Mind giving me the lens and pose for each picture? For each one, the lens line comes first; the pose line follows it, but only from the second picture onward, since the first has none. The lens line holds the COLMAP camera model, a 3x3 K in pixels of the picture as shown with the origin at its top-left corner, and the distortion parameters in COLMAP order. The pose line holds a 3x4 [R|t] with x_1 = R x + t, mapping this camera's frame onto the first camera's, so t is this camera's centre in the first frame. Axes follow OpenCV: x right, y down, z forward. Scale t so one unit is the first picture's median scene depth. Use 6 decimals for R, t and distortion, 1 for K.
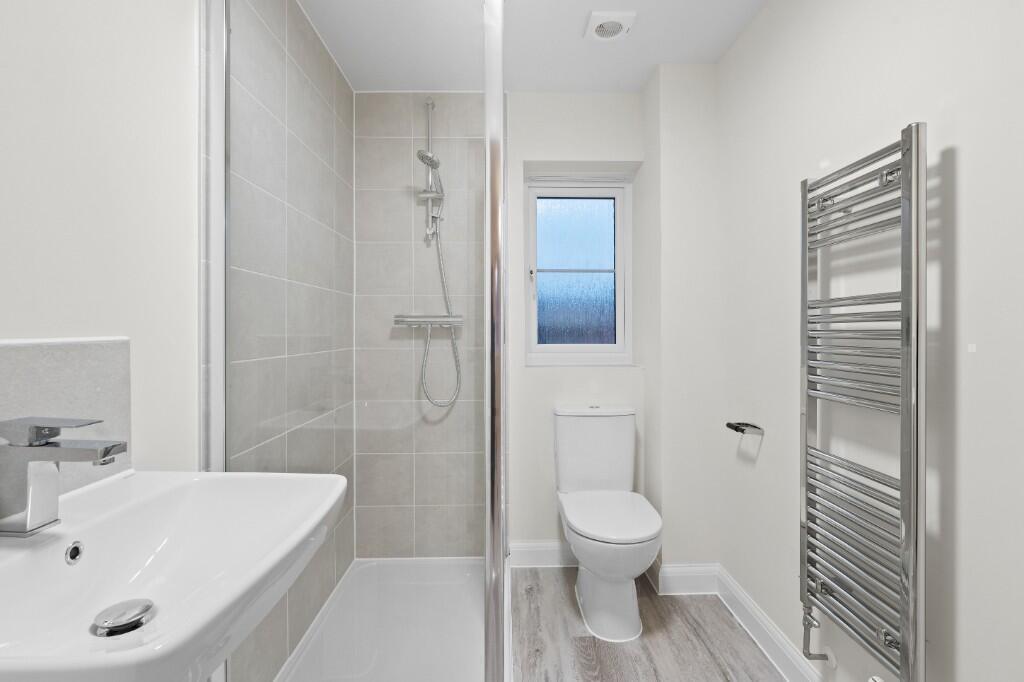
lens RADIAL K [[476.5, 0, 511.9], [0, 476.5, 333.3], [0, 0, 1]] dist [0.003217, 0.000840]
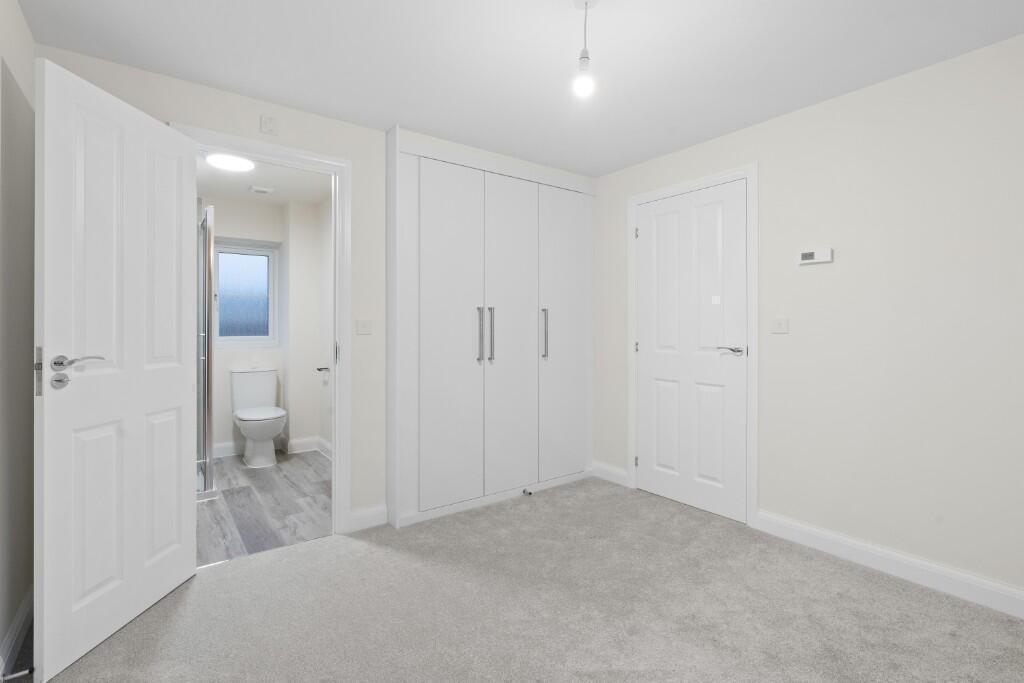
lens RADIAL K [[476.5, 0, 511.9], [0, 476.5, 333.8], [0, 0, 1]] dist [0.003217, 0.000840]
pose [[0.800538, 0.003224, 0.599274, -0.167883], [-0.004431, 0.999990, 0.000539, 0.011073], [-0.599266, -0.003087, 0.800544, -1.299855]]
